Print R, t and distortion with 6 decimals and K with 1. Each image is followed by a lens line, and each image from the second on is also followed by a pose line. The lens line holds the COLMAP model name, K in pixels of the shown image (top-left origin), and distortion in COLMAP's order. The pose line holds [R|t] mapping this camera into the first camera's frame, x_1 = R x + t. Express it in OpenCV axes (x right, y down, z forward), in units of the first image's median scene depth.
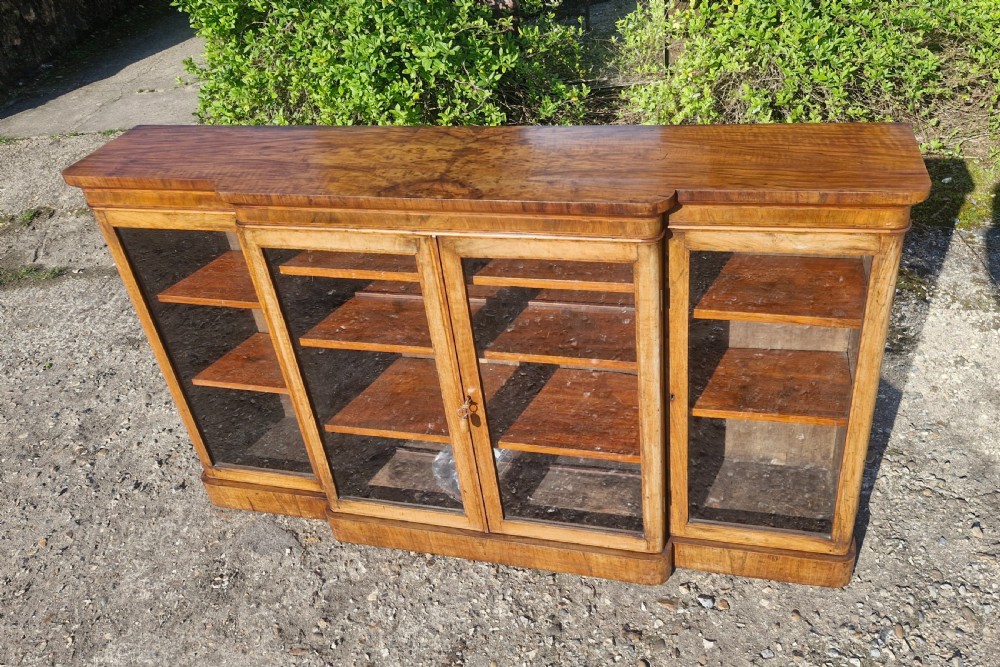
lens RADIAL K [[813.6, 0, 527.3], [0, 813.6, 262.0], [0, 0, 1]] dist [0.057444, -0.063494]
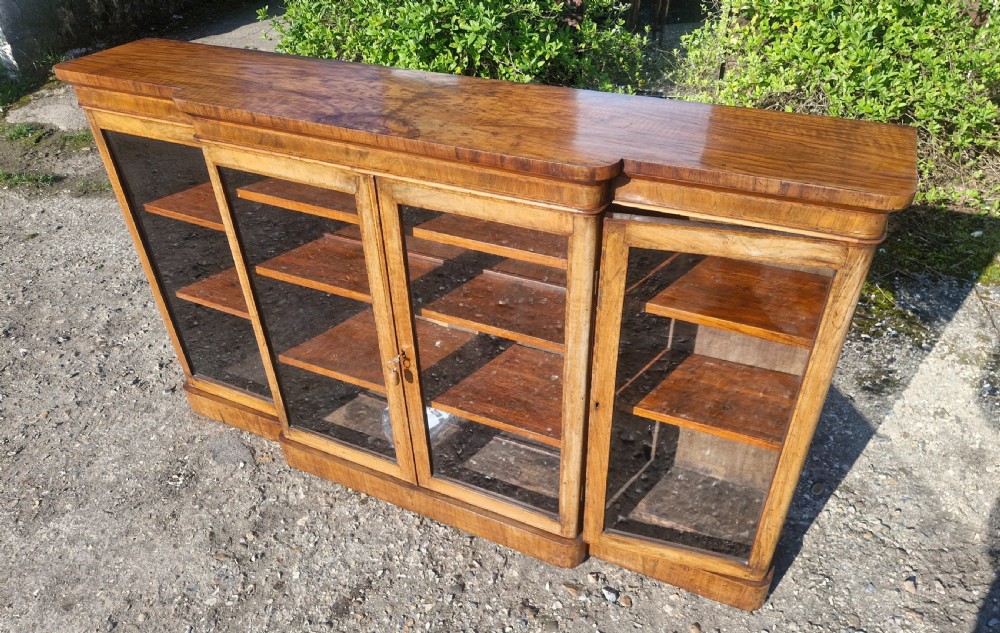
lens RADIAL K [[702.8, 0, 508.5], [0, 702.8, 320.9], [0, 0, 1]] dist [0.044516, -0.047965]
pose [[0.978845, 0.173910, -0.107787, 0.129654], [-0.164147, 0.981974, 0.093713, 0.025661], [0.122142, -0.074038, 0.989747, 0.155965]]
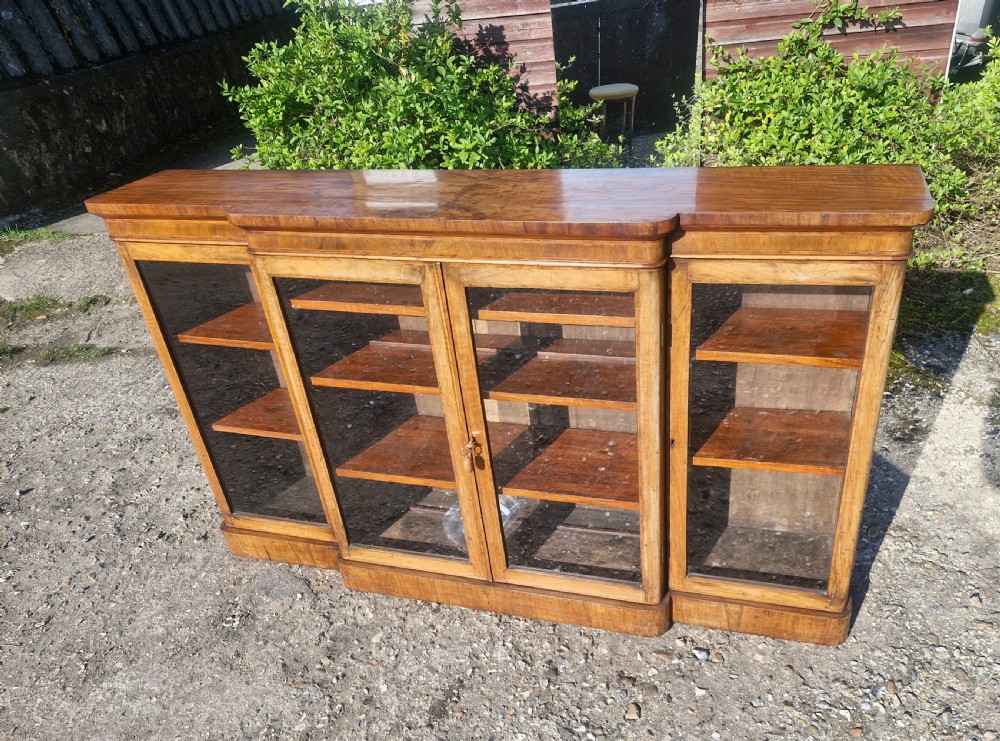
lens RADIAL K [[767.1, 0, 559.6], [0, 767.1, 412.6], [0, 0, 1]] dist [0.069077, -0.078849]
pose [[0.999011, 0.039630, -0.020148, 0.049648], [-0.039529, 0.999204, 0.005417, 0.115320], [0.020347, -0.004615, 0.999782, 0.041608]]
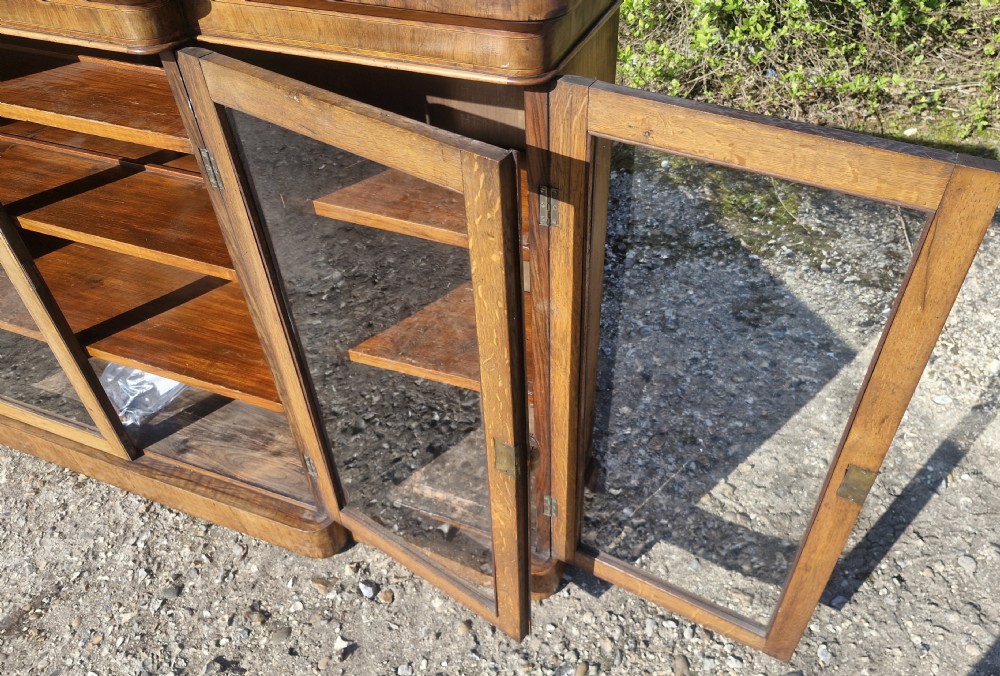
lens RADIAL K [[754.7, 0, 532.7], [0, 754.7, 336.5], [0, 0, 1]] dist [0.050246, -0.054876]
pose [[0.987243, 0.148742, -0.056808, 0.373134], [-0.136806, 0.974966, 0.175286, 0.029460], [0.081459, -0.165278, 0.982877, 0.335978]]
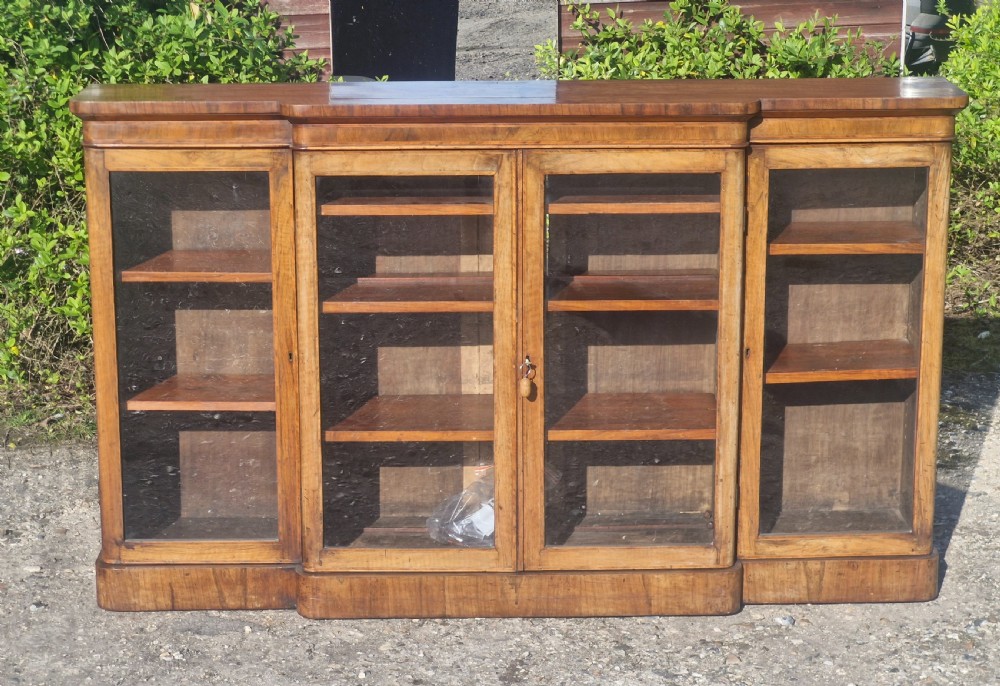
lens RADIAL K [[2258.0, 0, 499.2], [0, 2258.0, 337.4], [0, 0, 1]] dist [-0.206878, 0.000000]
pose [[0.966569, 0.031823, 0.254425, -0.669772], [0.049875, 0.949980, -0.308302, 0.829369], [-0.251510, 0.310685, 0.916634, -1.152906]]
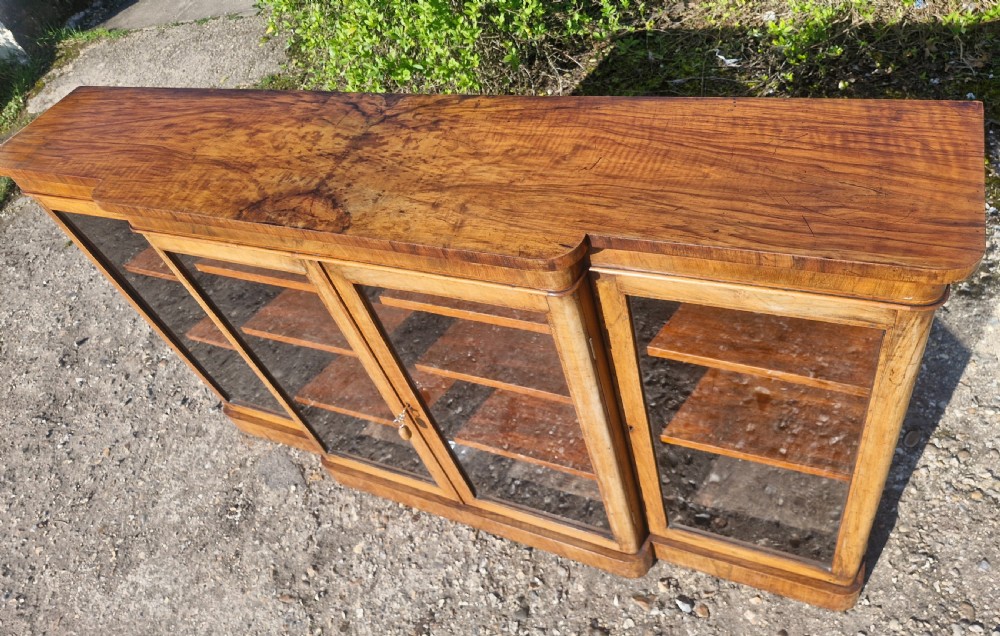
lens RADIAL K [[702.8, 0, 502.9], [0, 702.8, 266.8], [0, 0, 1]] dist [0.044516, -0.047965]
pose [[0.976630, 0.018437, -0.214134, 0.179693], [0.037891, 0.965939, 0.255979, -0.162209], [0.211560, -0.258110, 0.942667, 0.300535]]
